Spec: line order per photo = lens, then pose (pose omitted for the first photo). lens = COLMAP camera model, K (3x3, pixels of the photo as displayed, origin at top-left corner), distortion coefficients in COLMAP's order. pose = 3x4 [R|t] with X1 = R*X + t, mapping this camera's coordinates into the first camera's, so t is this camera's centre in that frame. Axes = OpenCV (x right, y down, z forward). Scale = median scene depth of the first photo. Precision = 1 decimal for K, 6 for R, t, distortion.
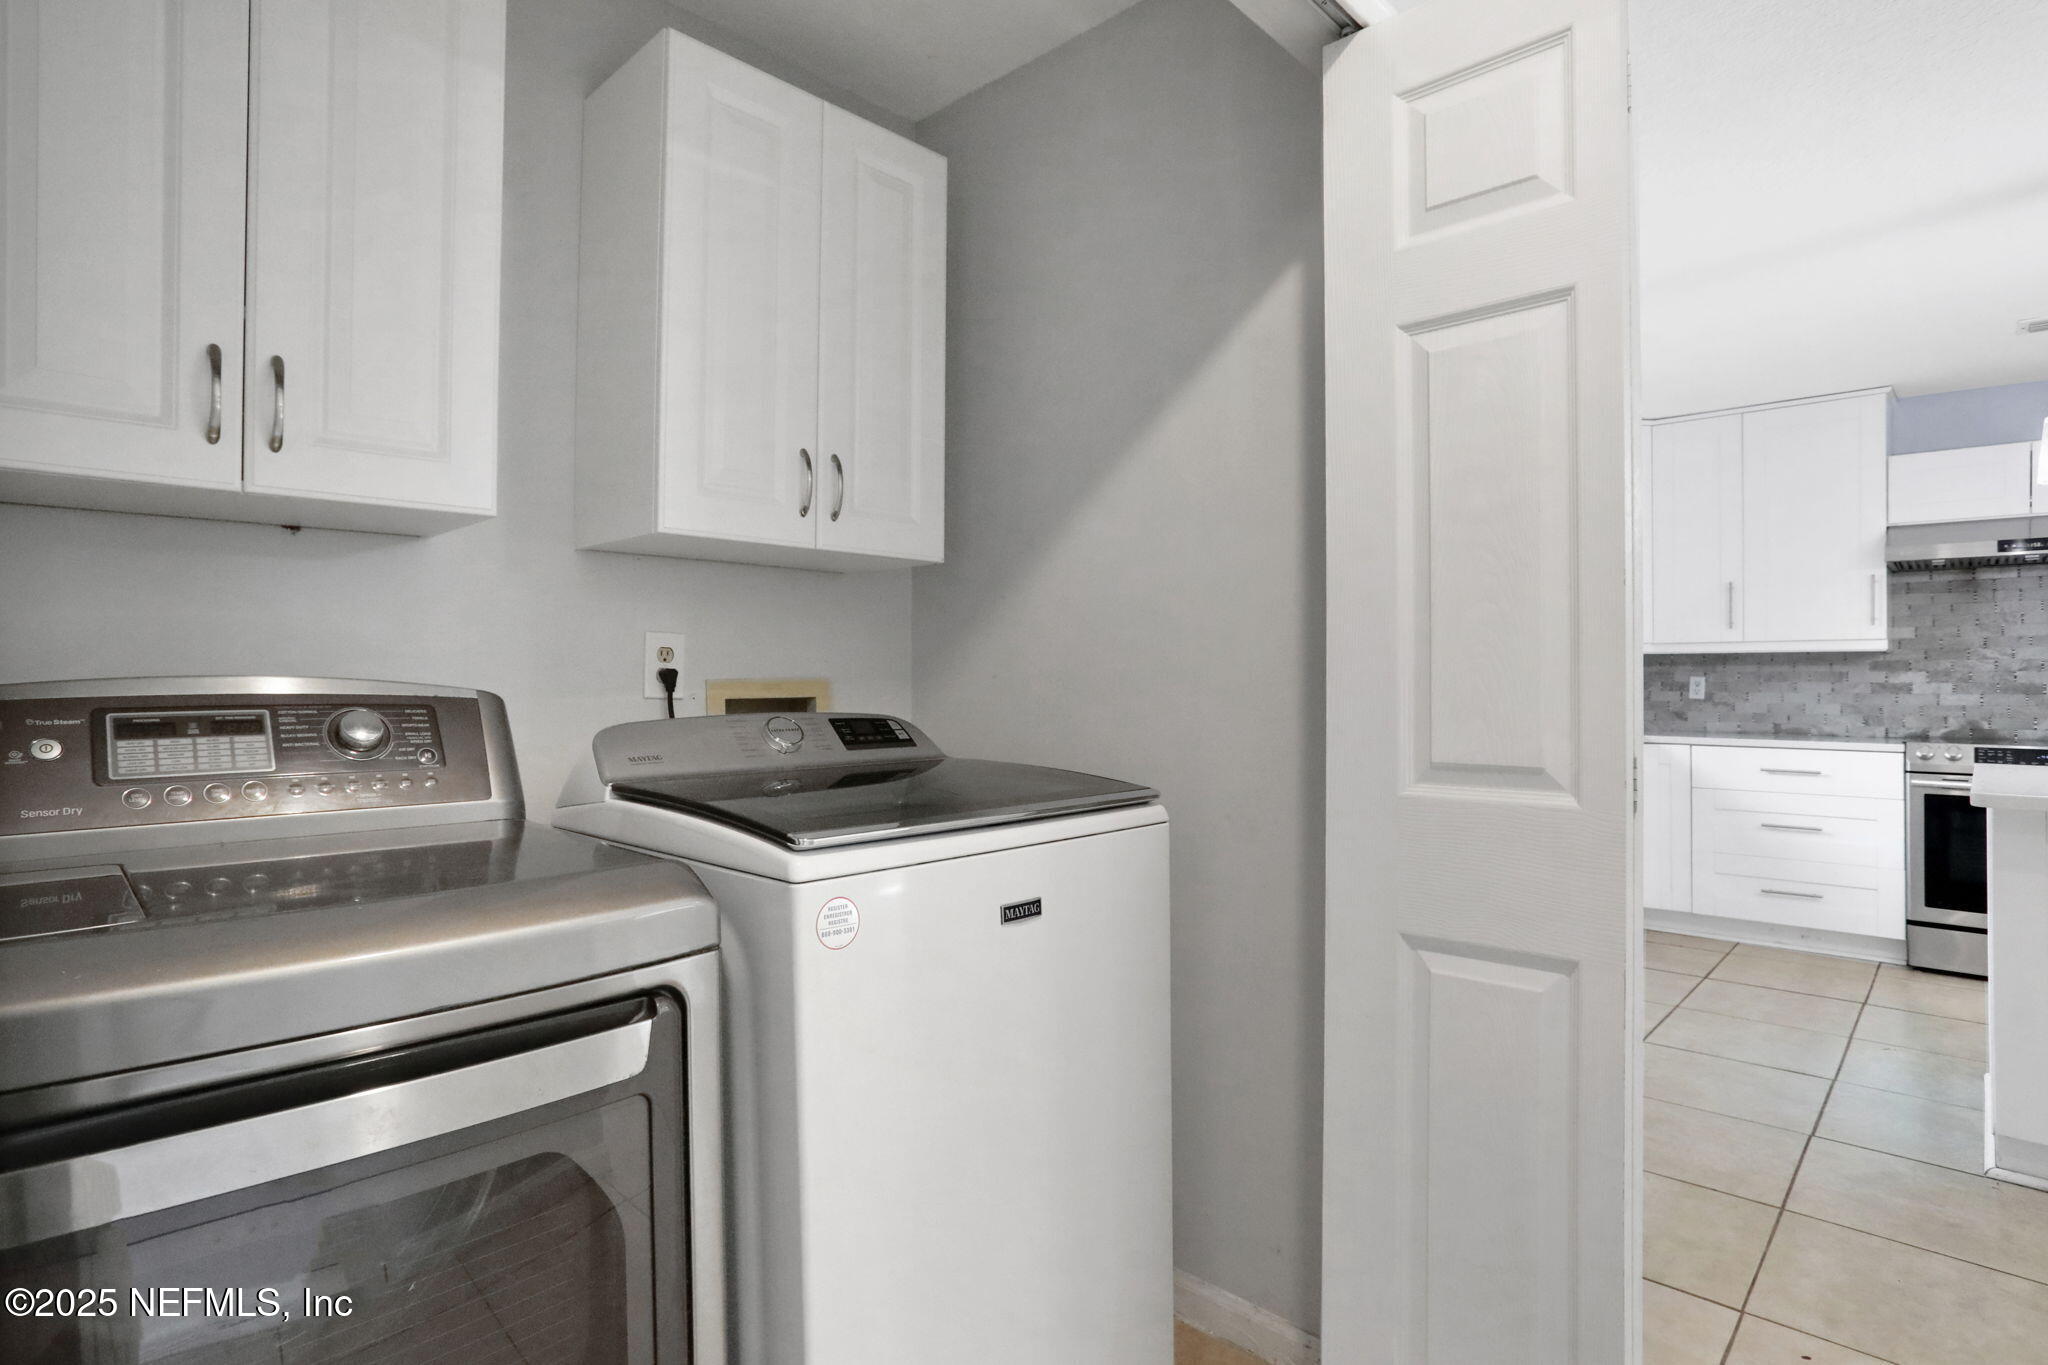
lens RADIAL K [[1070.4, 0, 1041.4], [0, 1070.4, 671.9], [0, 0, 1]] dist [-0.053209, 0.025439]
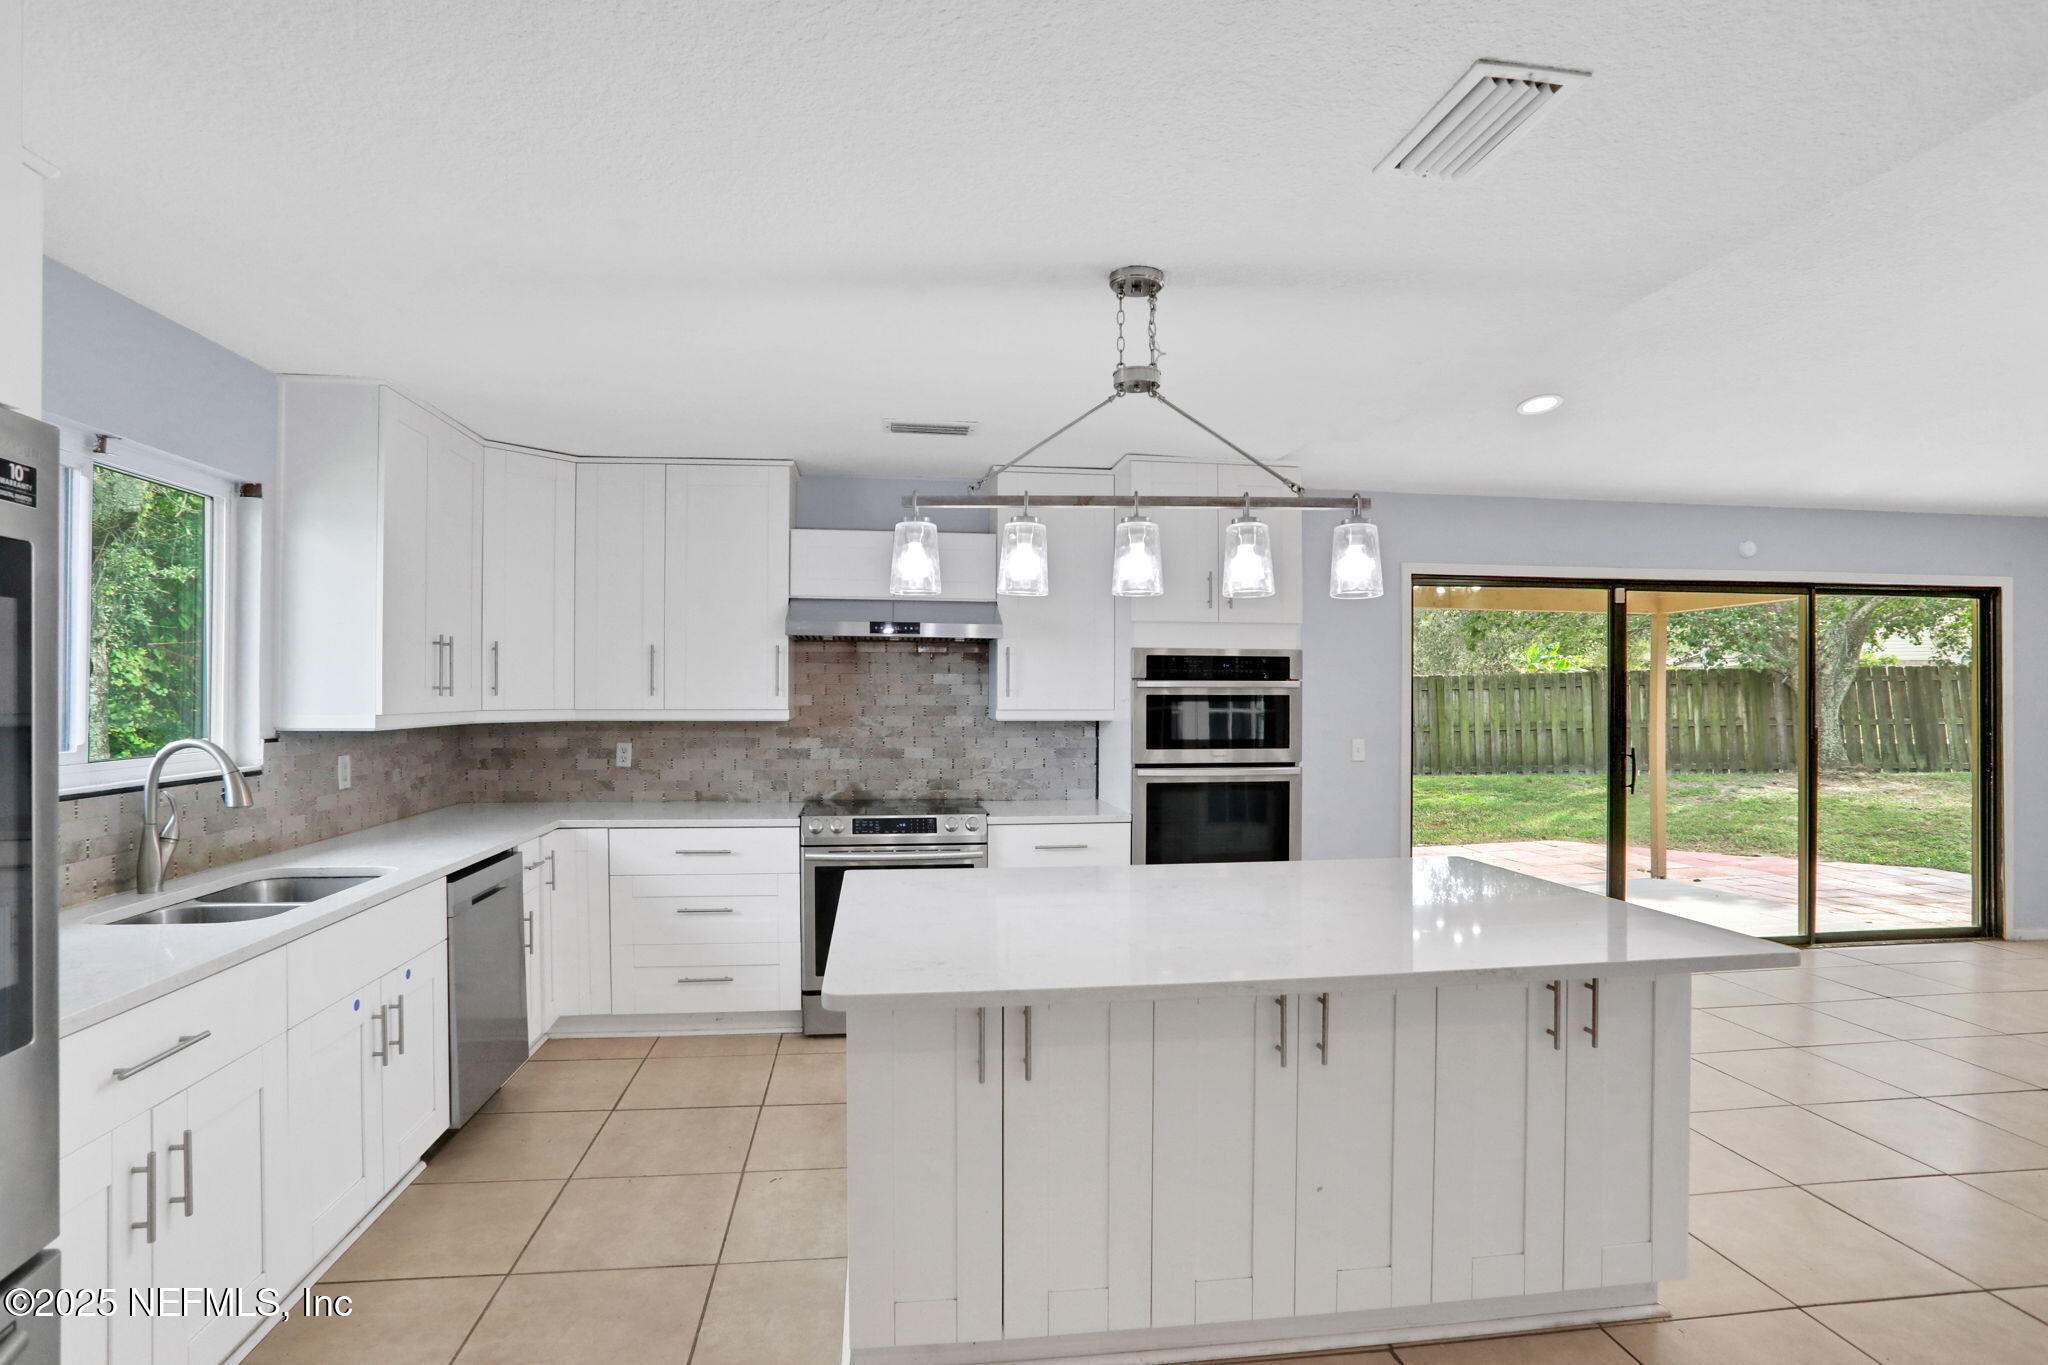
lens RADIAL K [[1005.7, 0, 986.6], [0, 1005.7, 695.4], [0, 0, 1]] dist [-0.067969, 0.028567]
pose [[0.663880, -0.003708, 0.747830, 0.203434], [-0.005540, 0.999936, 0.009876, -0.054222], [-0.747819, -0.010699, 0.663816, 0.204150]]
